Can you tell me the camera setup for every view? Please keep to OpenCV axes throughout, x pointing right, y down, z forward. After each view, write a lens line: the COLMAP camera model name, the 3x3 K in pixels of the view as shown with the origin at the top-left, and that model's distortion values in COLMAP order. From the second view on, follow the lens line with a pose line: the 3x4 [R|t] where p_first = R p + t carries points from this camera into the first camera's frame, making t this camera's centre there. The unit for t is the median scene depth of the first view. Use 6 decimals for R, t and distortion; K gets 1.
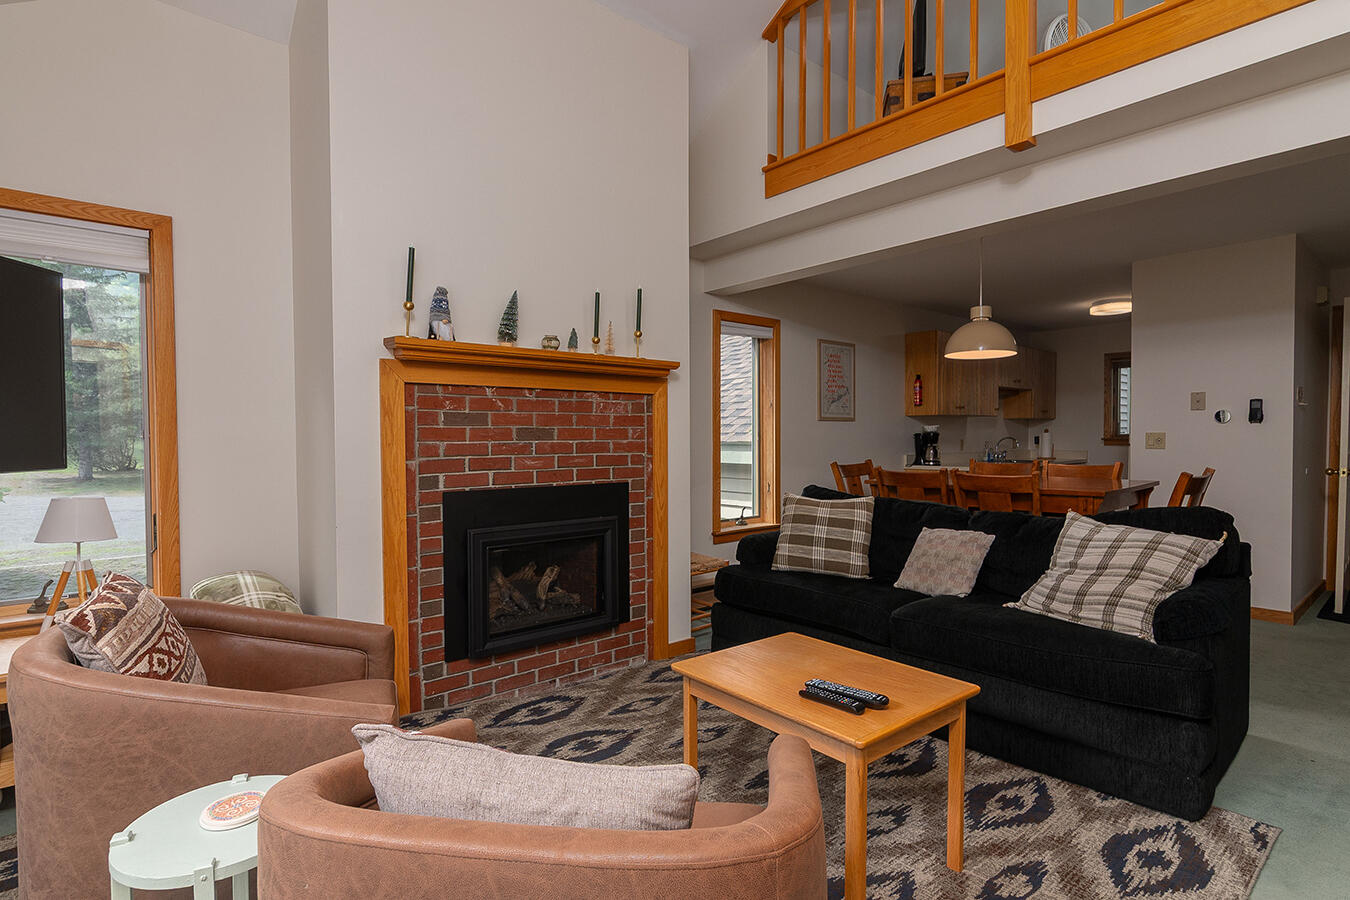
lens RADIAL K [[679.3, 0, 669.0], [0, 679.3, 454.0], [0, 0, 1]] dist [0.001608, 0.000974]
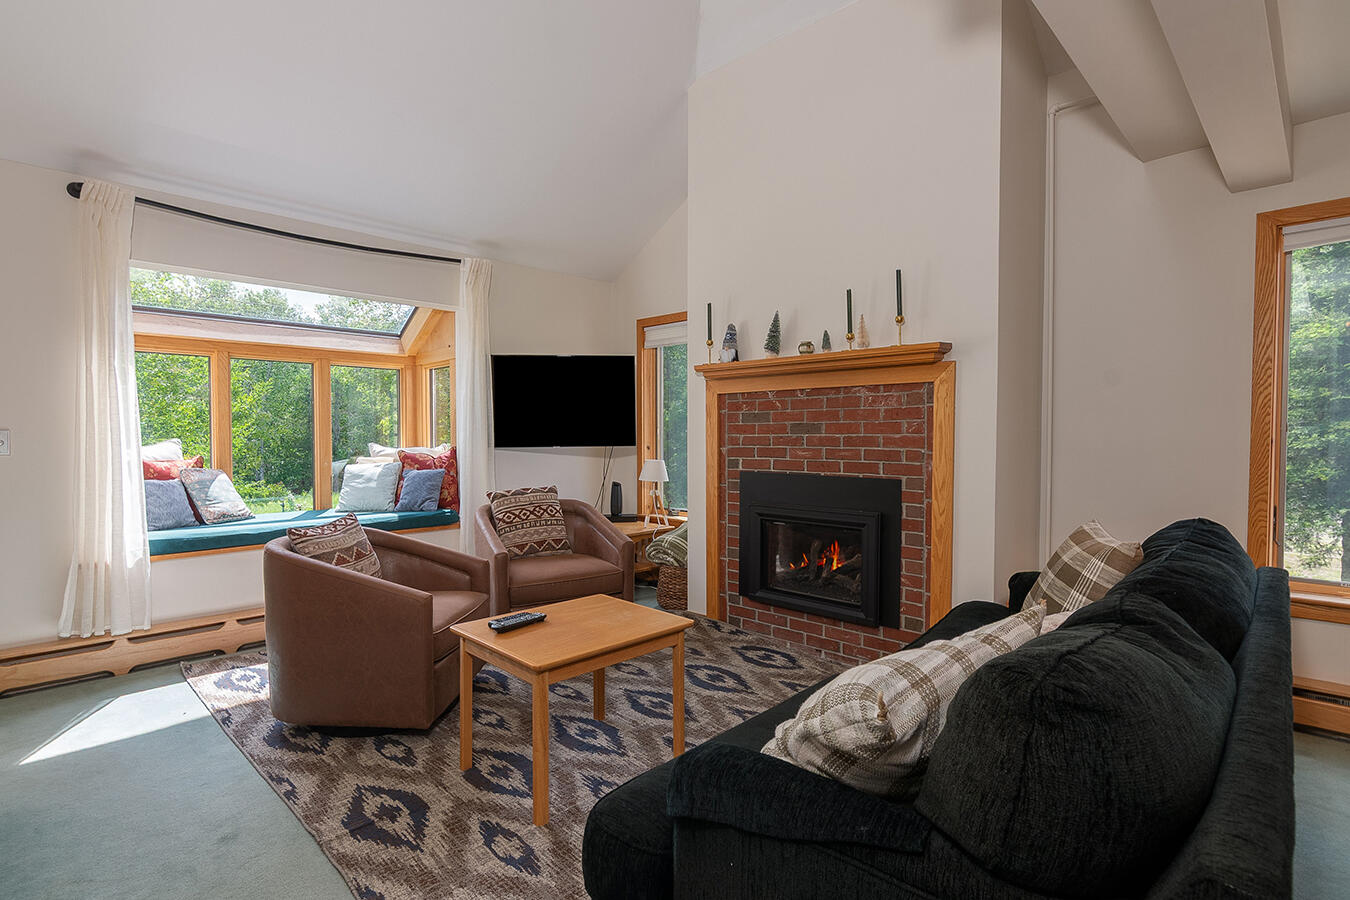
lens RADIAL K [[667.3, 0, 678.3], [0, 667.3, 452.6], [0, 0, 1]] dist [-0.000701, -0.000160]
pose [[0.095754, 0.032706, -0.994868, 0.846745], [-0.024132, 0.999243, 0.030527, -0.016687], [0.995112, 0.021085, 0.096471, 0.630517]]
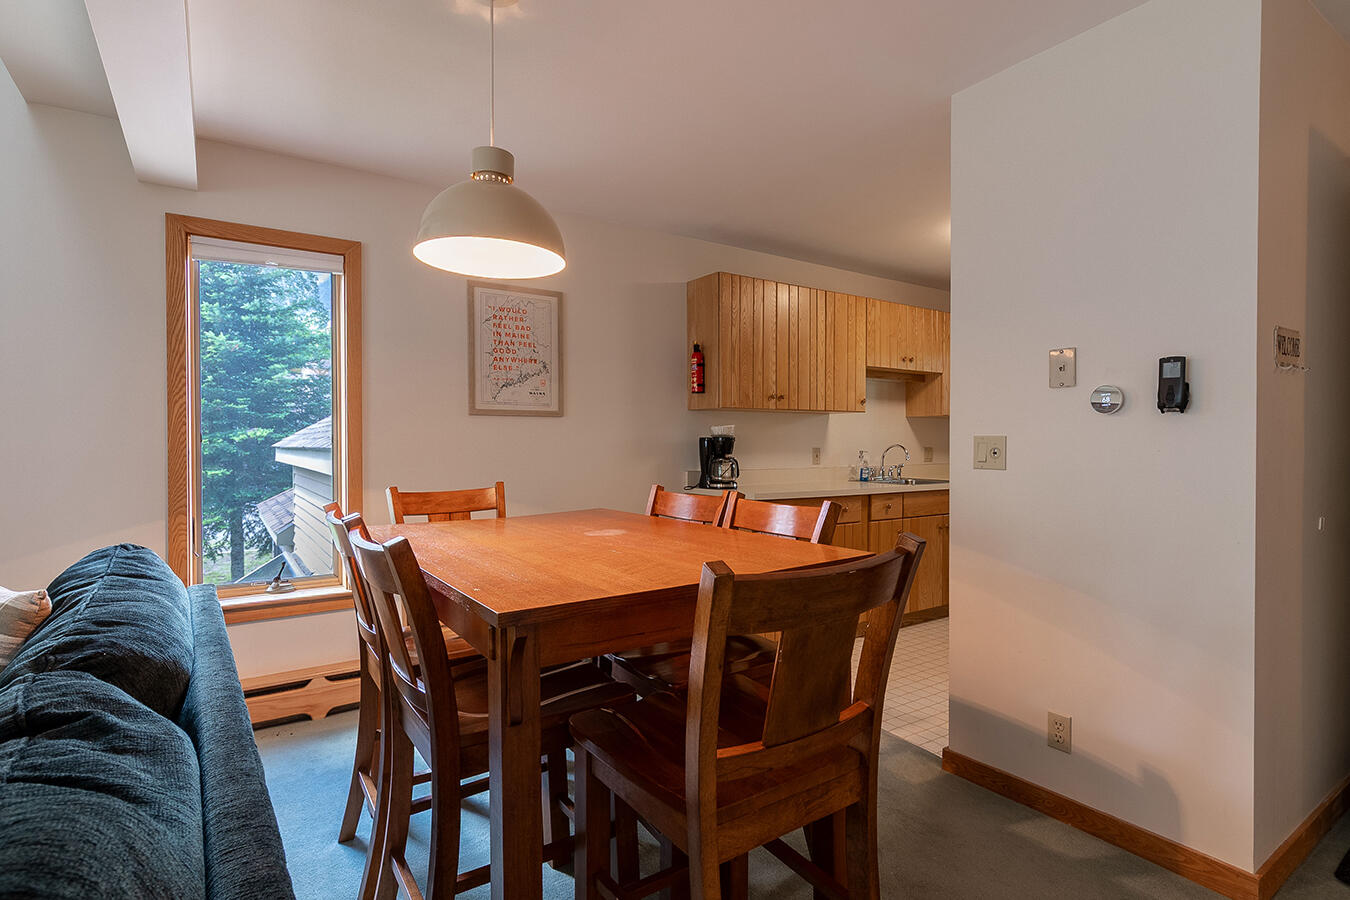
lens RADIAL K [[679.3, 0, 669.0], [0, 679.3, 454.0], [0, 0, 1]] dist [0.001608, 0.000974]
pose [[0.993497, 0.006004, -0.113699, 0.765340], [-0.007150, 0.999928, -0.009667, -0.016725], [0.113633, 0.010417, 0.993468, 0.691553]]
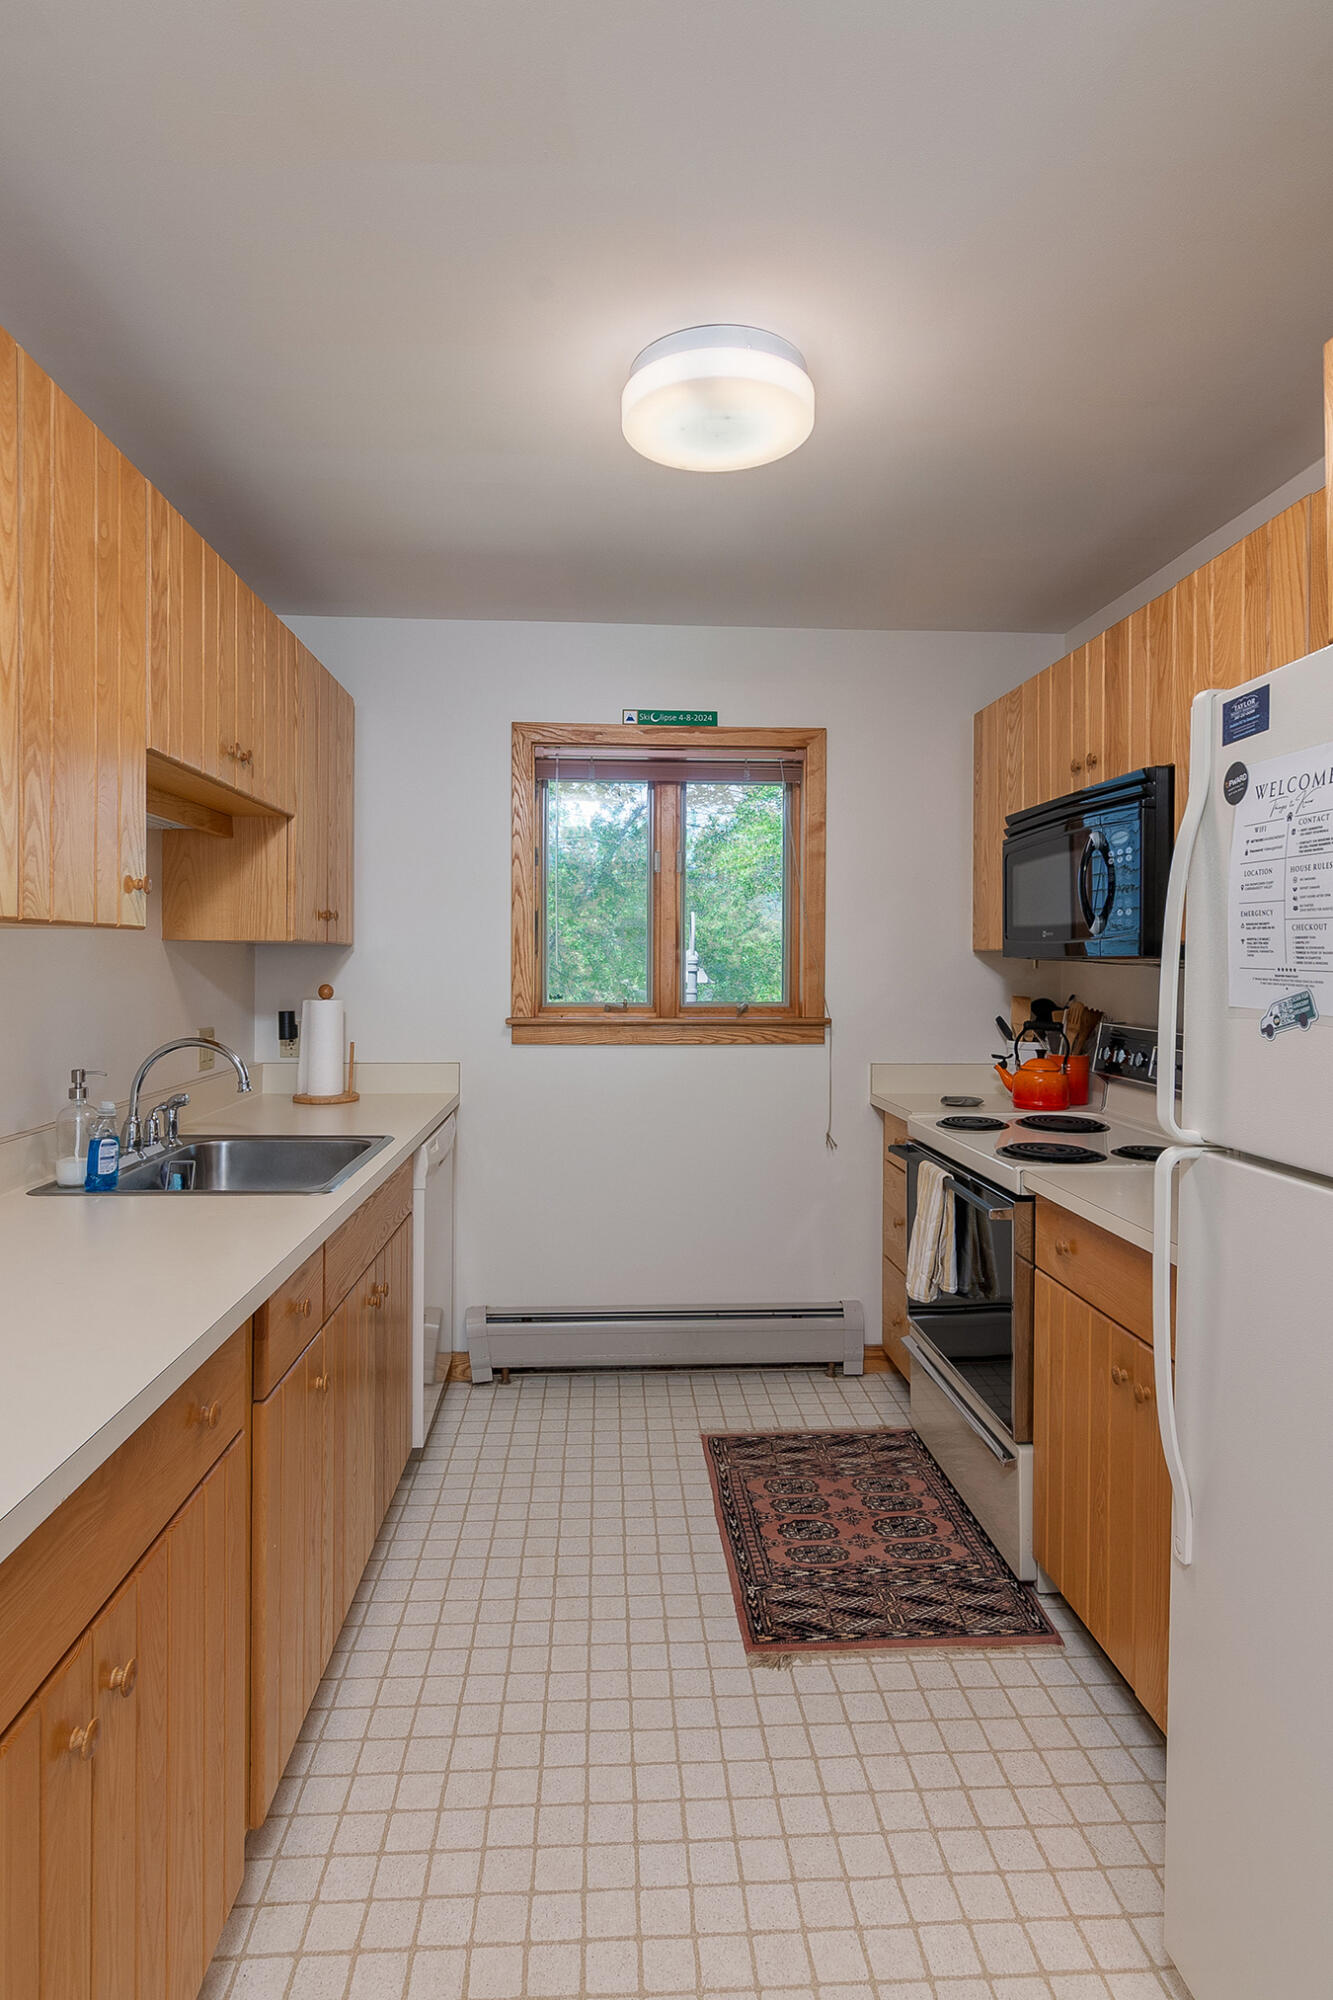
lens RADIAL K [[1006.4, 0, 666.5], [0, 1006.4, 1000.0], [0, 0, 1]] dist [0.001608, 0.000974]
pose [[0.598904, -0.021245, 0.800539, 0.753131], [0.010328, 0.999770, 0.018805, -0.087260], [-0.800754, -0.002994, 0.598986, 1.548036]]
